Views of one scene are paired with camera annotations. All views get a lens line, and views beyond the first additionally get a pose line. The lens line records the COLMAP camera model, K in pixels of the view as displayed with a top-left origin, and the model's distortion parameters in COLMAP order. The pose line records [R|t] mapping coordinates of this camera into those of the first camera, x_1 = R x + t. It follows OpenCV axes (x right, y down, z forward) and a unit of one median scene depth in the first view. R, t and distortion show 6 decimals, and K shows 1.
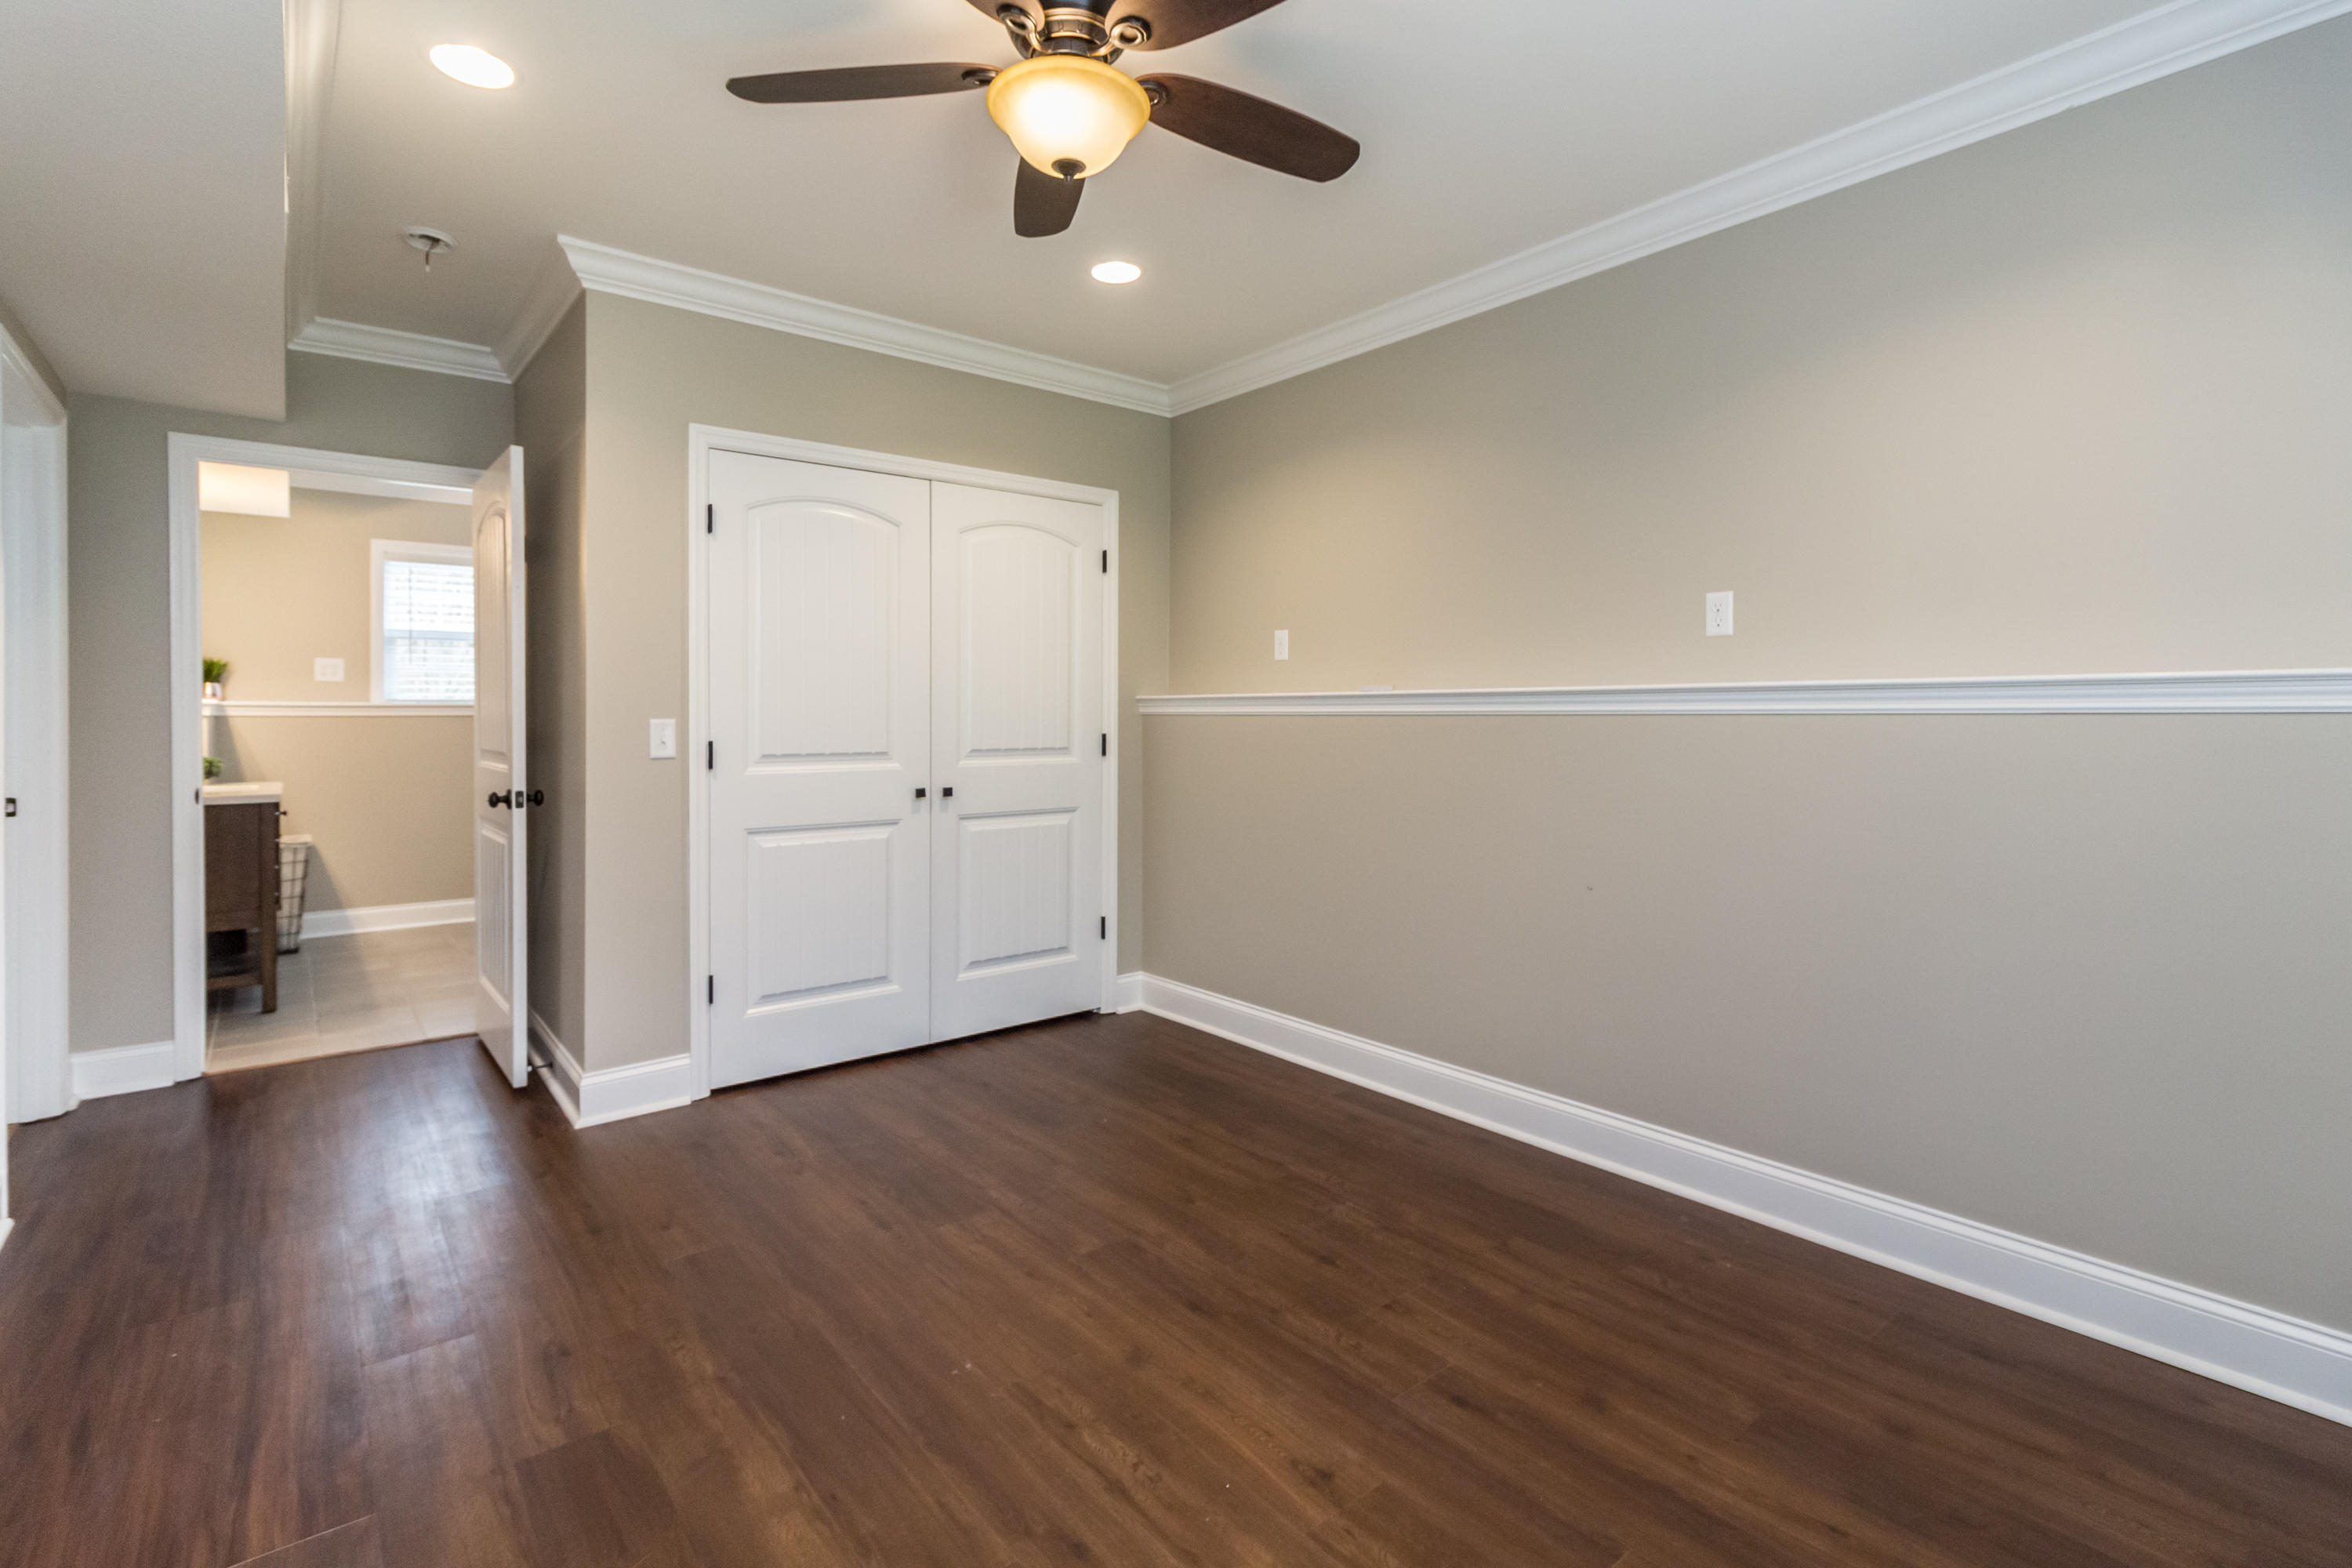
lens RADIAL K [[1095.7, 0, 1163.4], [0, 1095.7, 742.9], [0, 0, 1]] dist [0.001000, 0.000473]
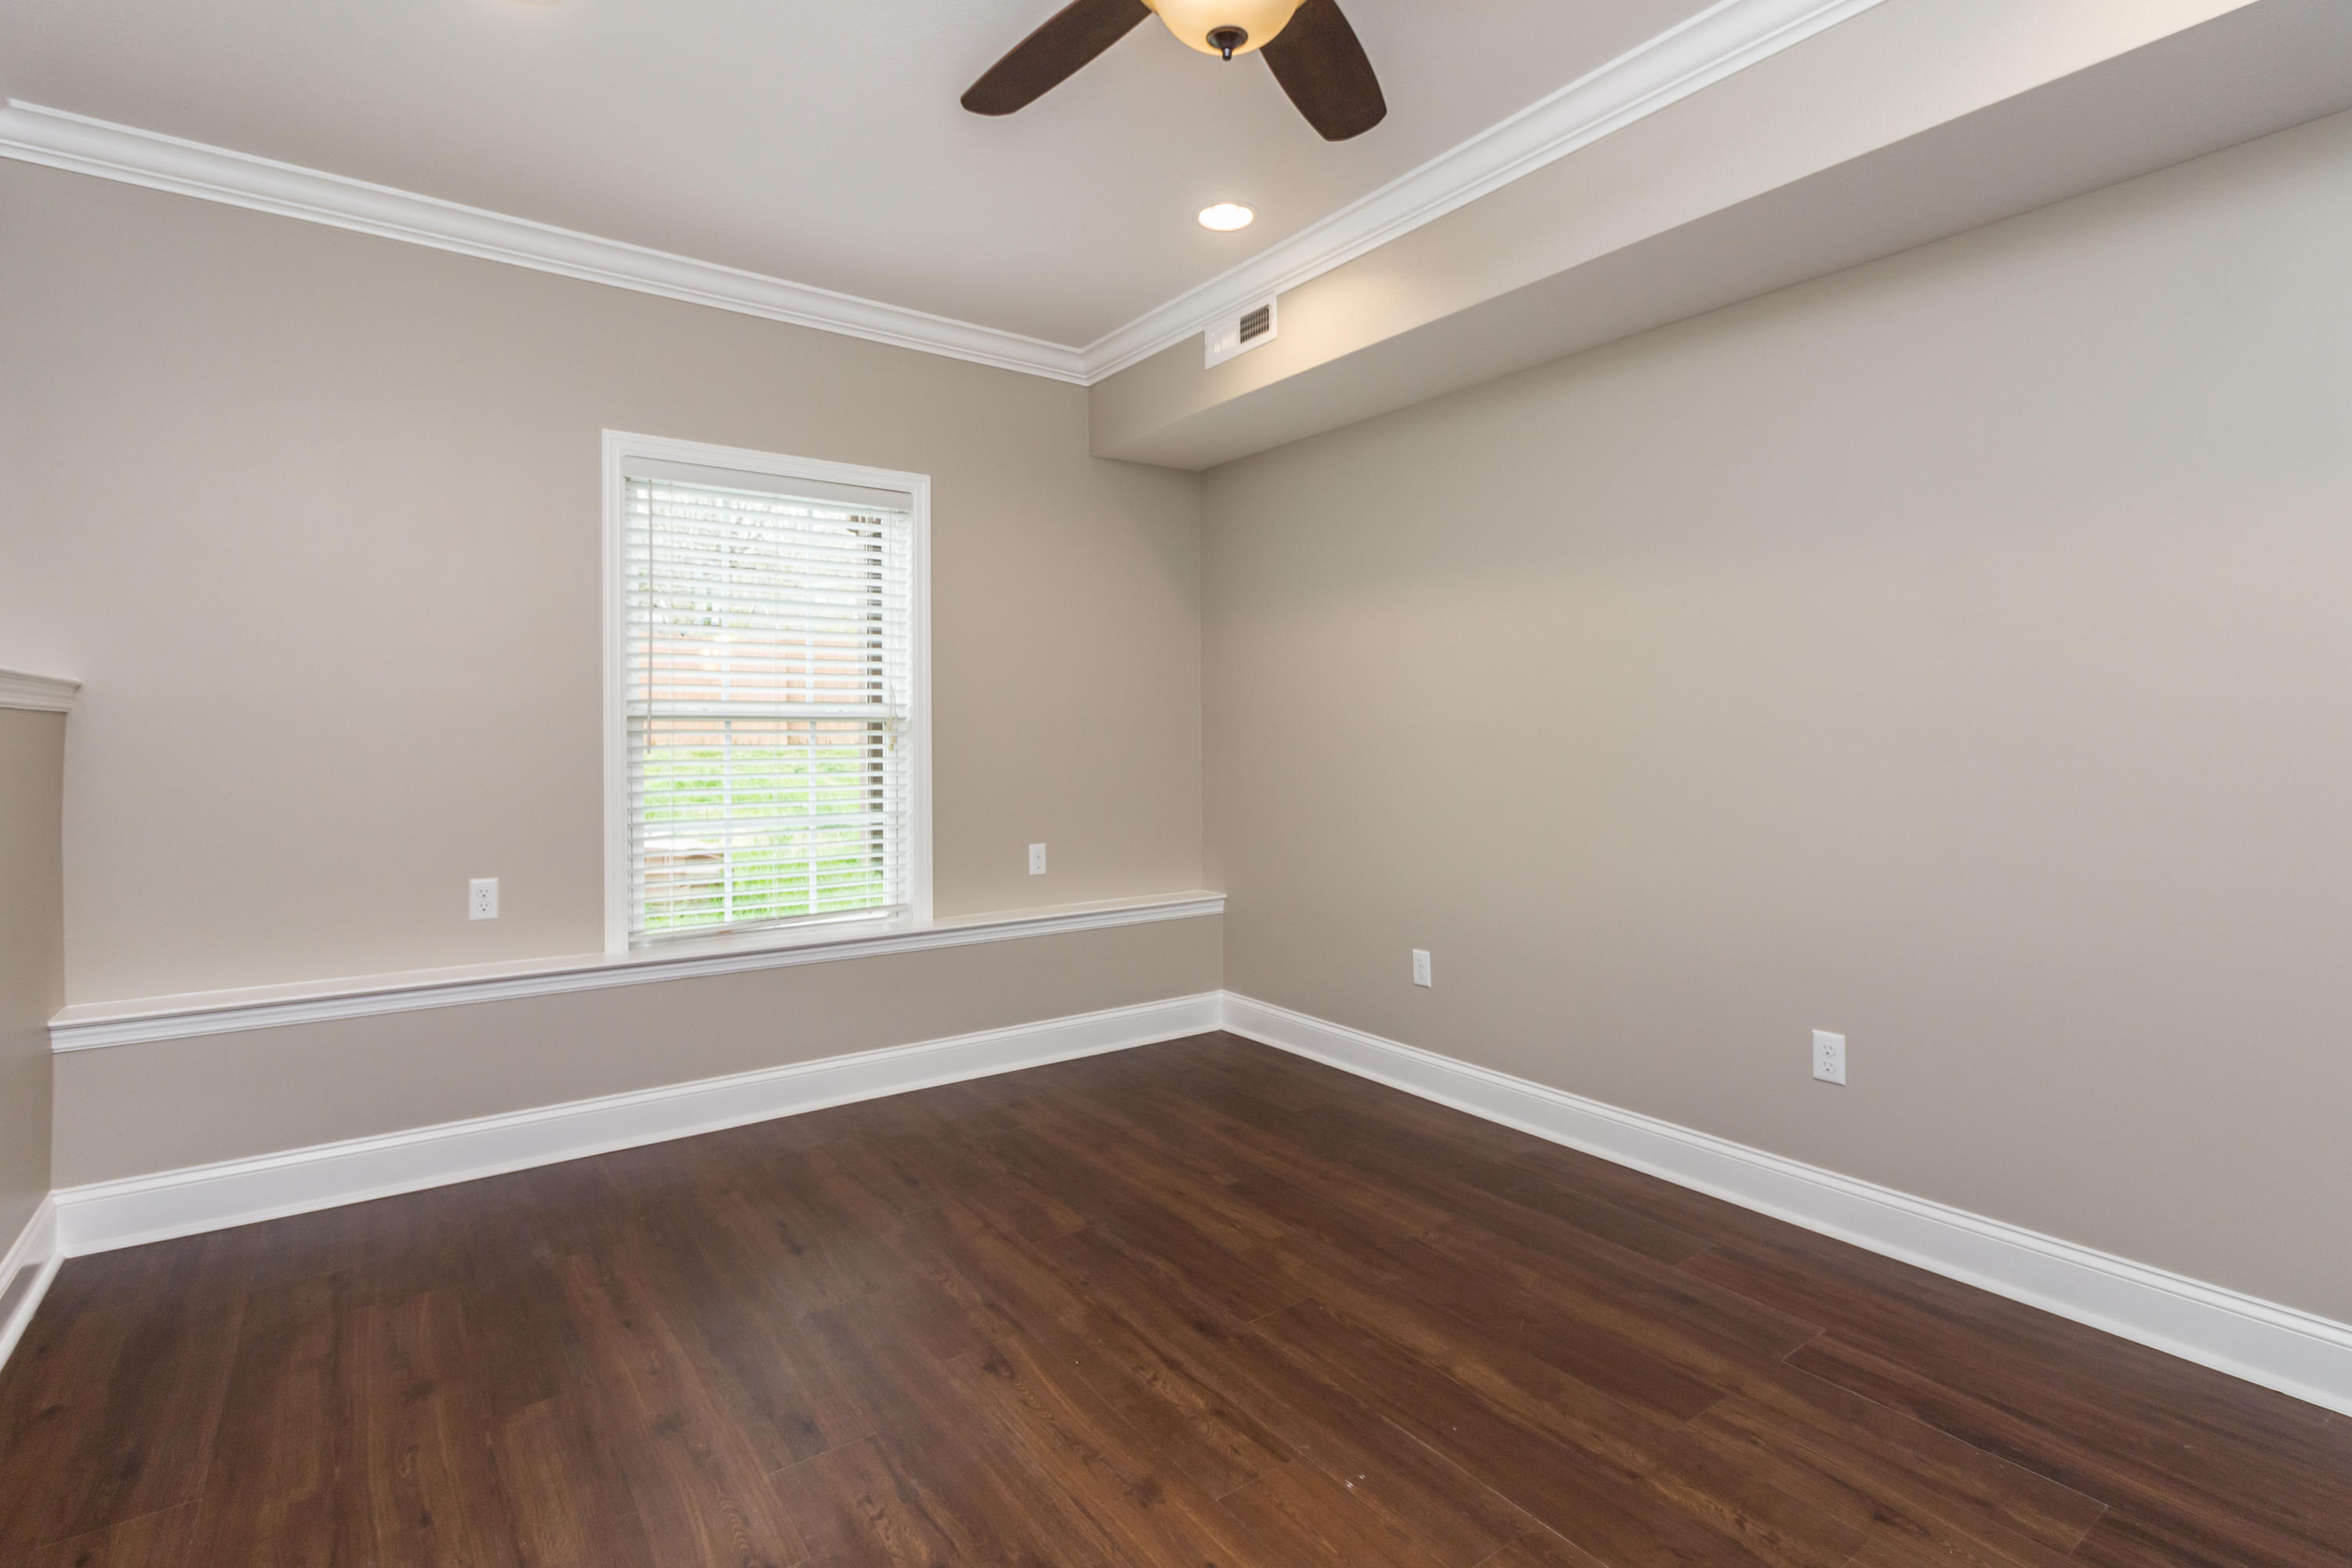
lens RADIAL K [[1095.7, 0, 1163.4], [0, 1095.7, 742.9], [0, 0, 1]] dist [0.001000, 0.000473]
pose [[-0.998697, -0.000244, 0.051025, -0.079611], [0.001352, 0.999511, 0.031244, -0.017137], [-0.051008, 0.031272, -0.998209, 1.835747]]
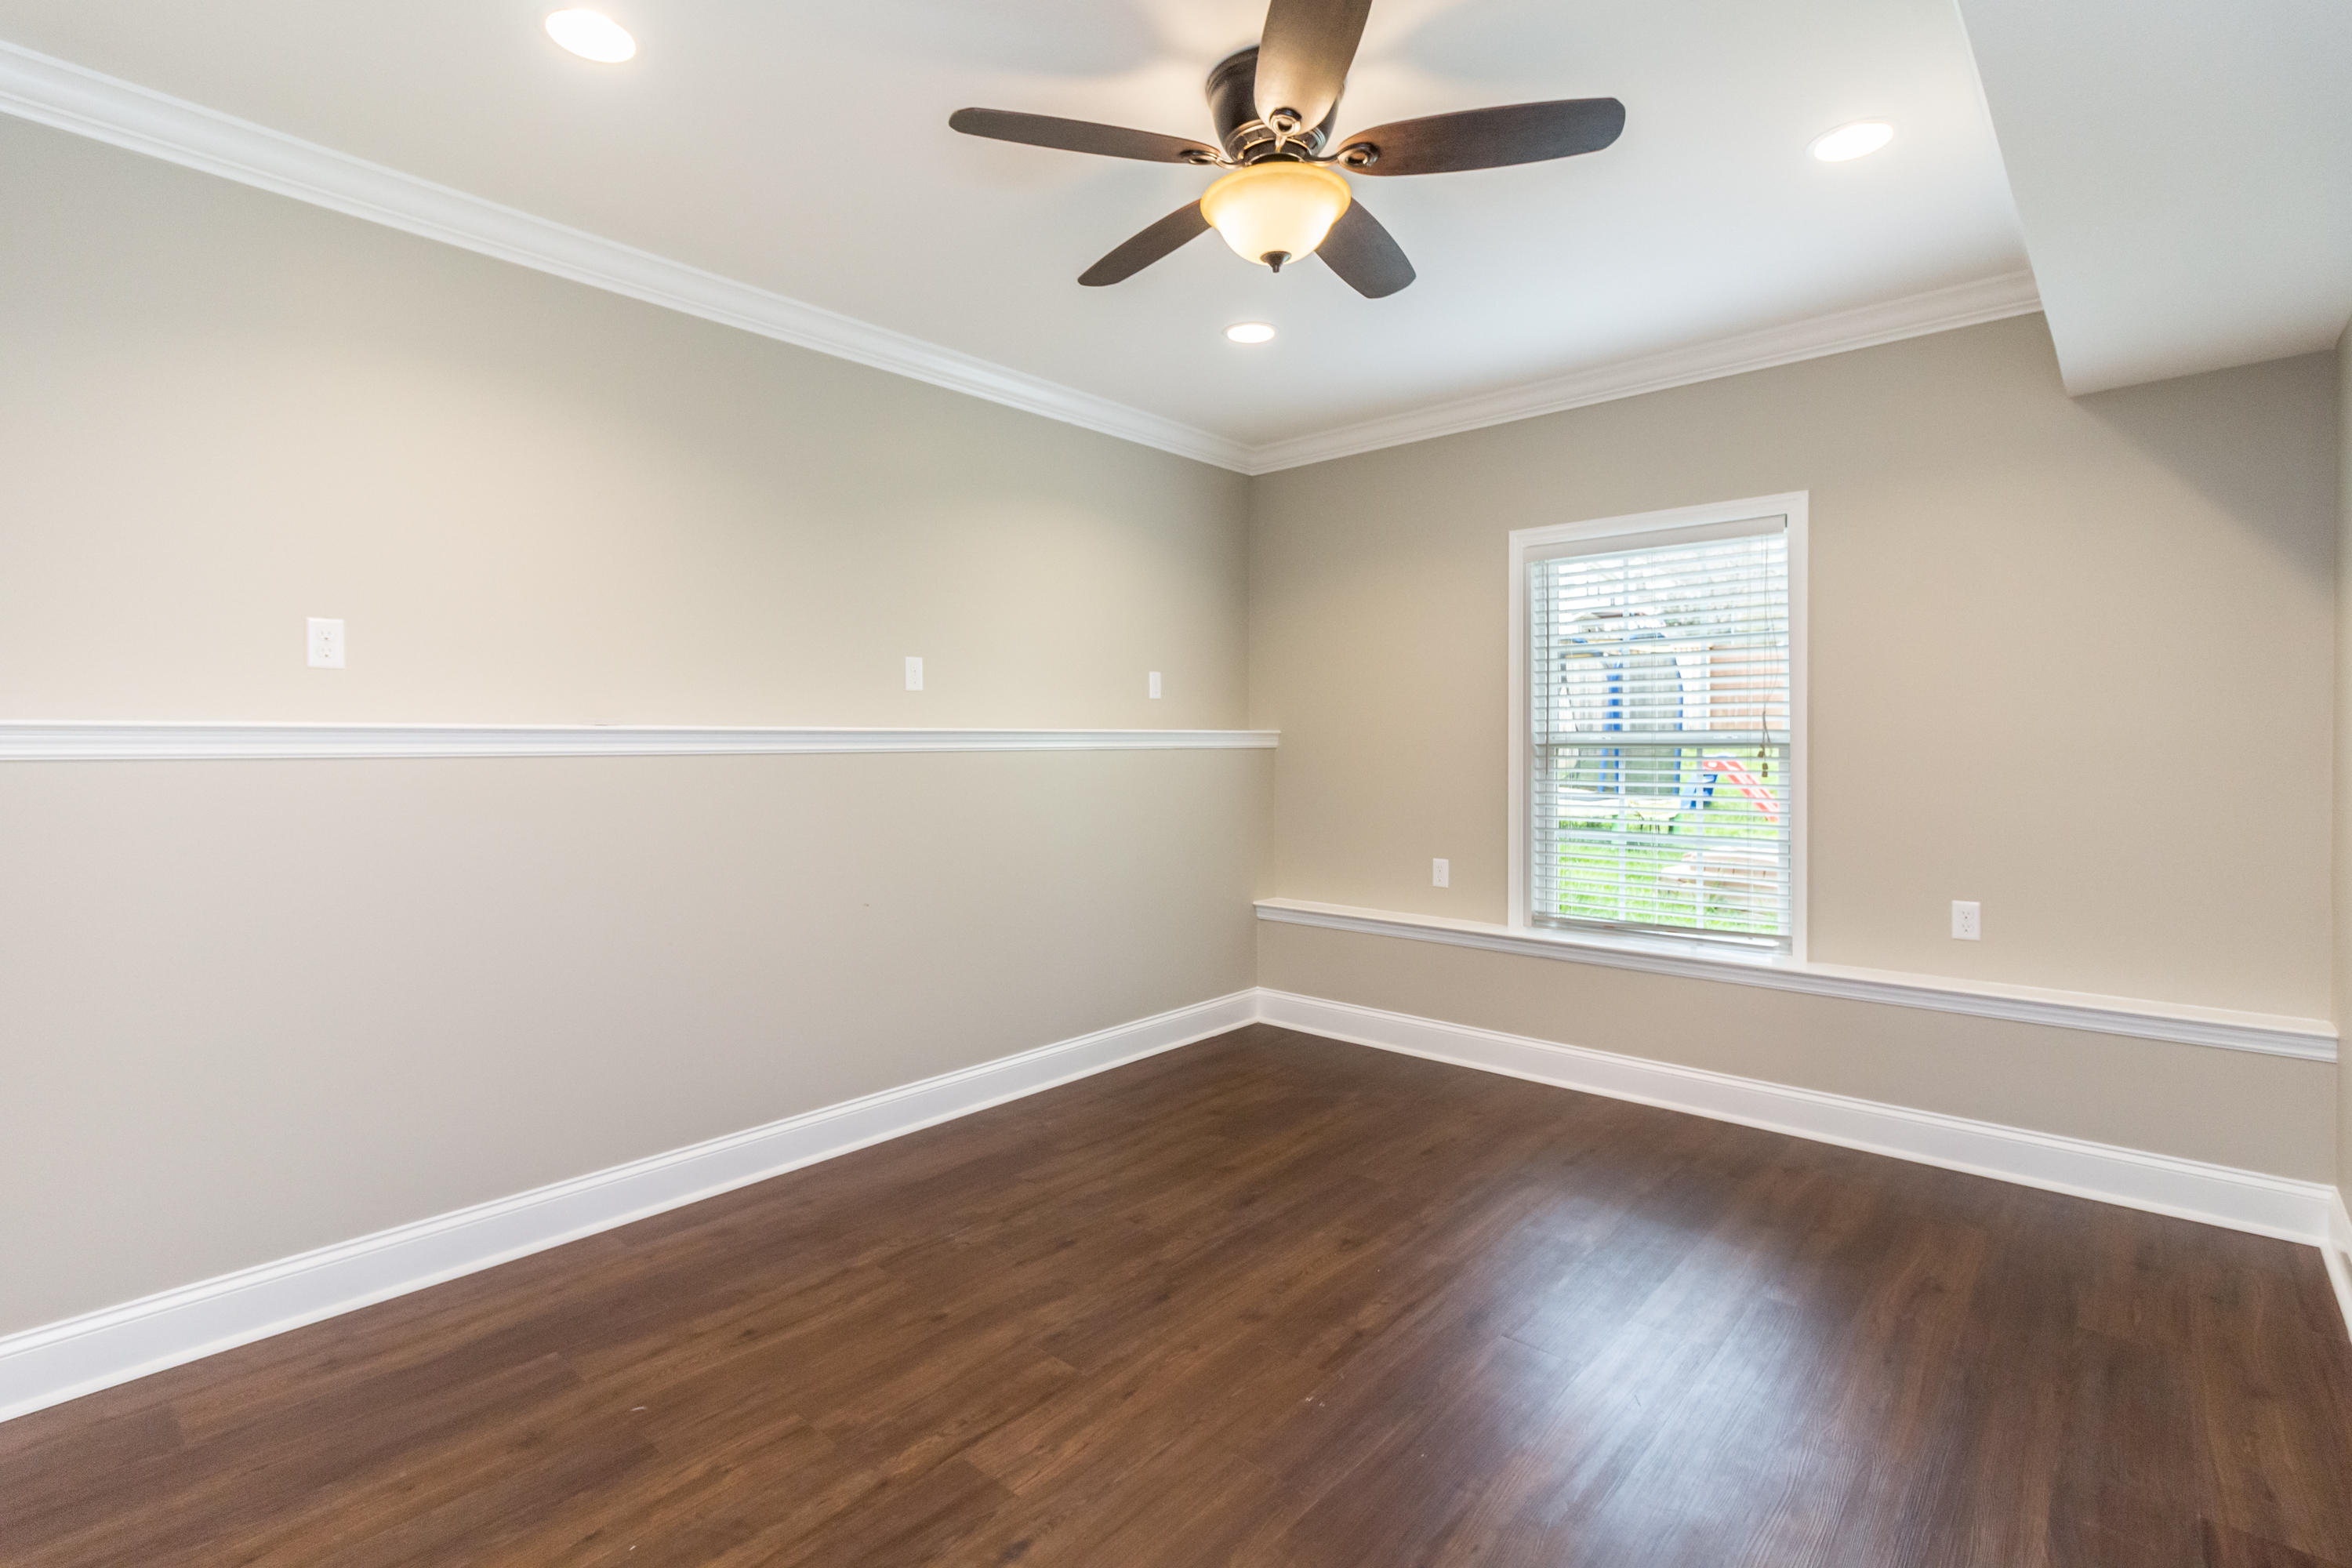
lens RADIAL K [[1094.9, 0, 1163.9], [0, 1094.9, 779.3], [0, 0, 1]] dist [-0.000742, -0.000069]
pose [[-0.164235, -0.033085, 0.985866, -1.147826], [0.029238, 0.998835, 0.038391, -0.047864], [-0.985988, 0.035129, -0.163076, 1.291185]]
